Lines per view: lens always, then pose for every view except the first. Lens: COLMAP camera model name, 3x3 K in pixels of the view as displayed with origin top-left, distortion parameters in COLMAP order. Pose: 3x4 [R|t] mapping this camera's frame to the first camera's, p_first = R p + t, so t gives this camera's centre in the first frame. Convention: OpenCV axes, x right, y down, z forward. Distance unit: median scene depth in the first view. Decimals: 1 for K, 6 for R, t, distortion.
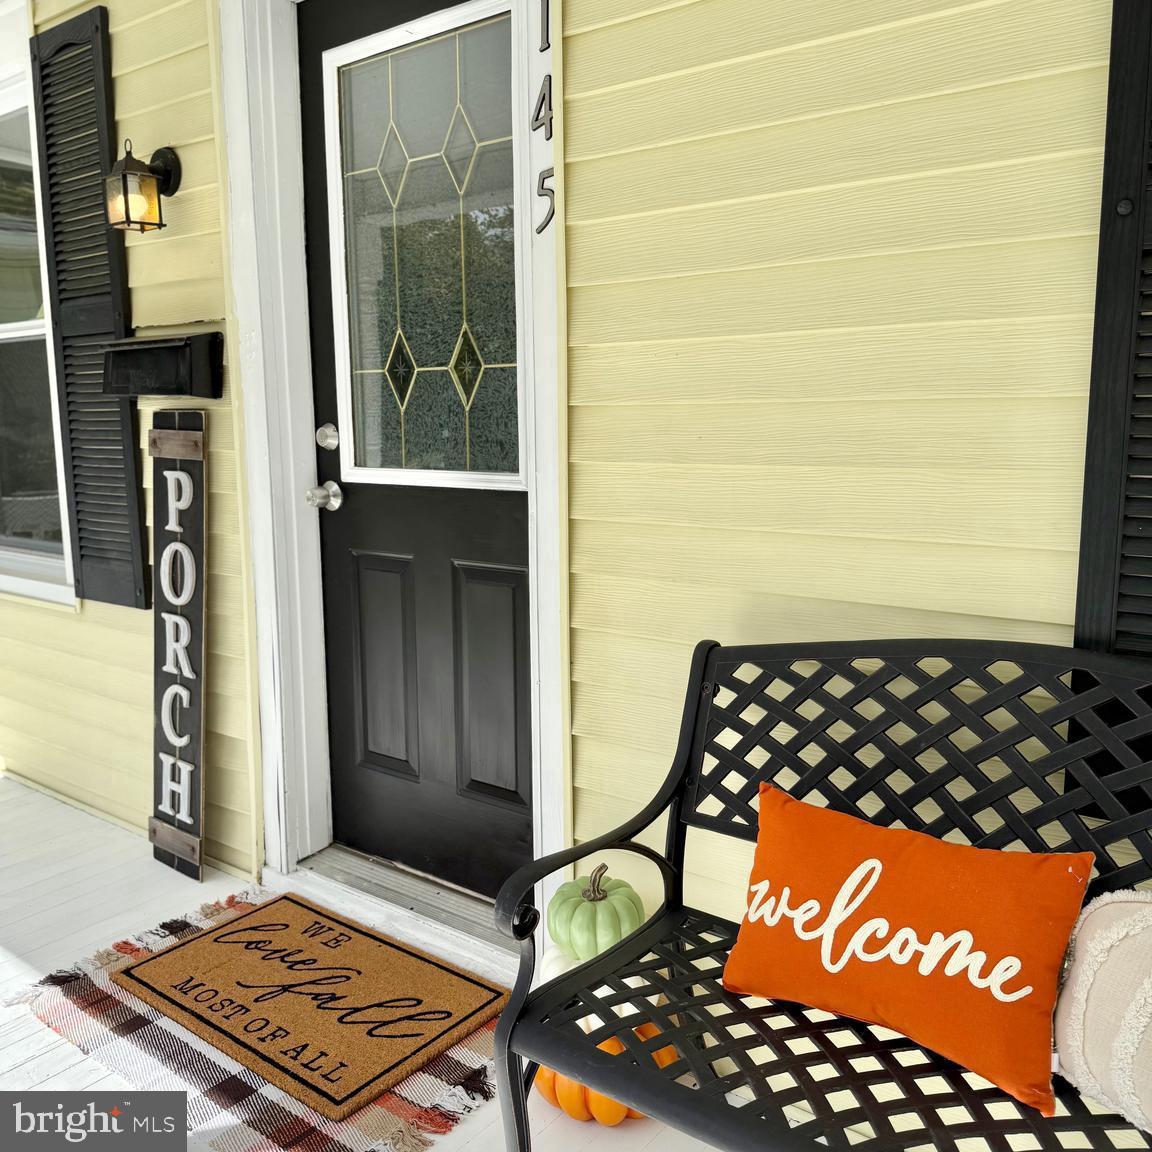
lens RADIAL K [[1084.8, 0, 582.1], [0, 1084.8, 575.5], [0, 0, 1]] dist [0.035172, 0.000000]
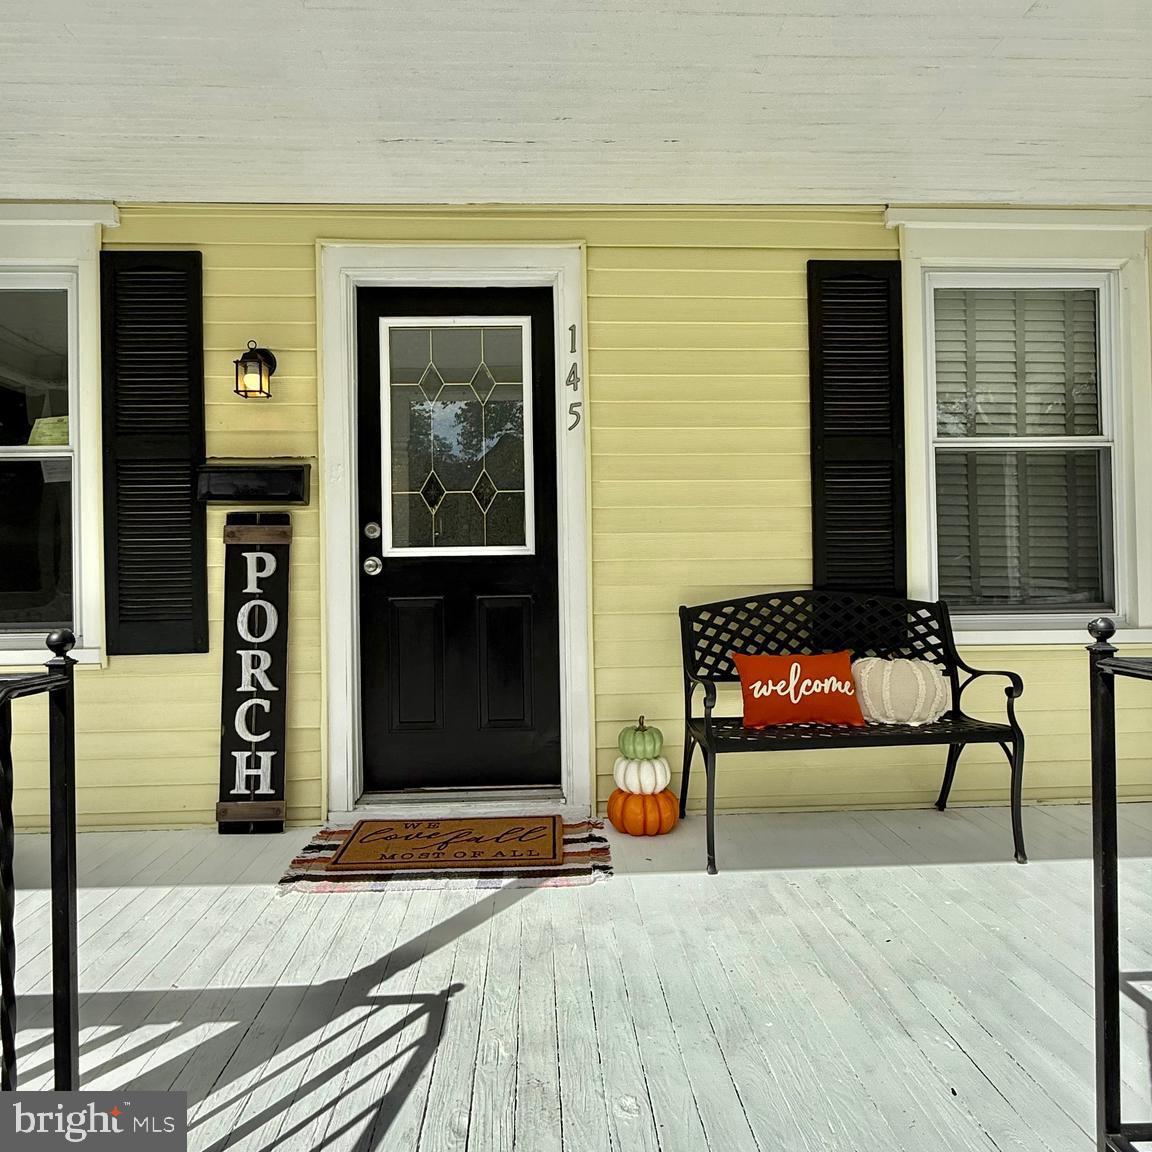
lens RADIAL K [[839.7, 0, 585.5], [0, 839.7, 565.3], [0, 0, 1]] dist [-0.022651, 0.014744]
pose [[0.745286, 0.006392, 0.666715, -0.882238], [0.106646, 0.985937, -0.128667, 0.129832], [-0.658161, 0.166996, 0.734123, -0.150721]]
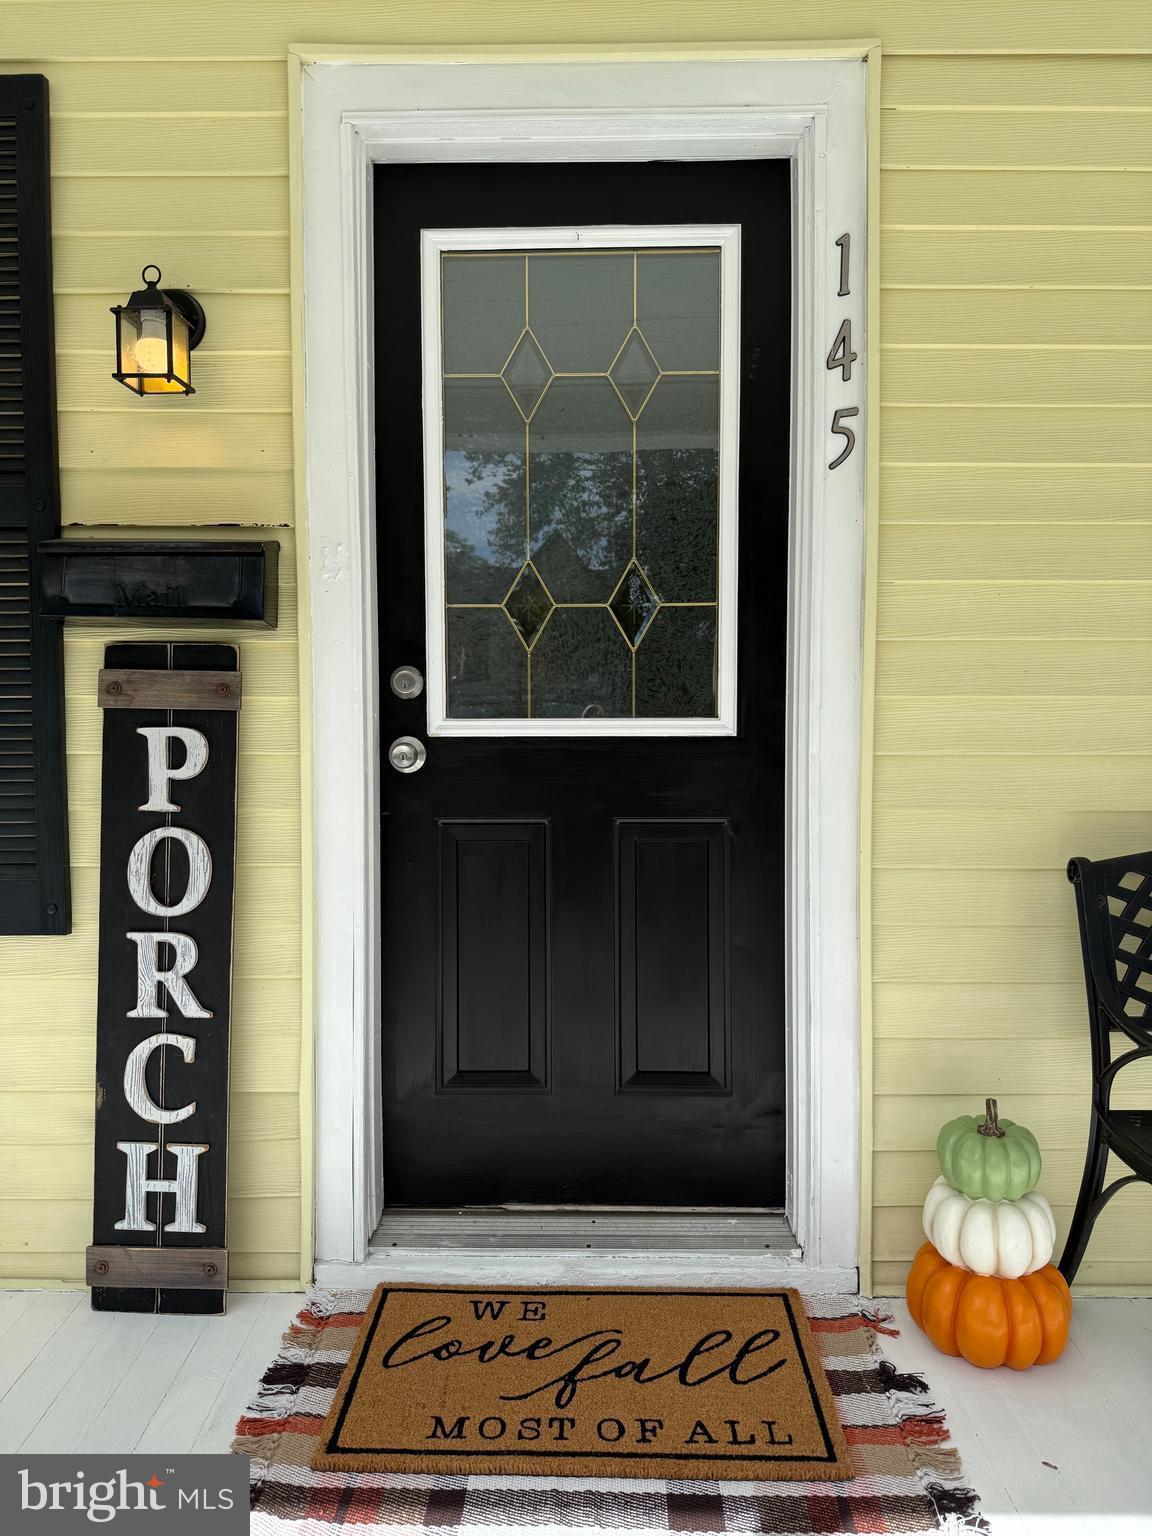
lens RADIAL K [[1068.8, 0, 562.0], [0, 1068.8, 772.5], [0, 0, 1]] dist [0.014082, -0.025129]
pose [[0.789304, -0.019097, 0.613705, -0.658268], [0.083966, 0.993483, -0.077075, 0.010421], [-0.608234, 0.112366, 0.785764, 0.329163]]
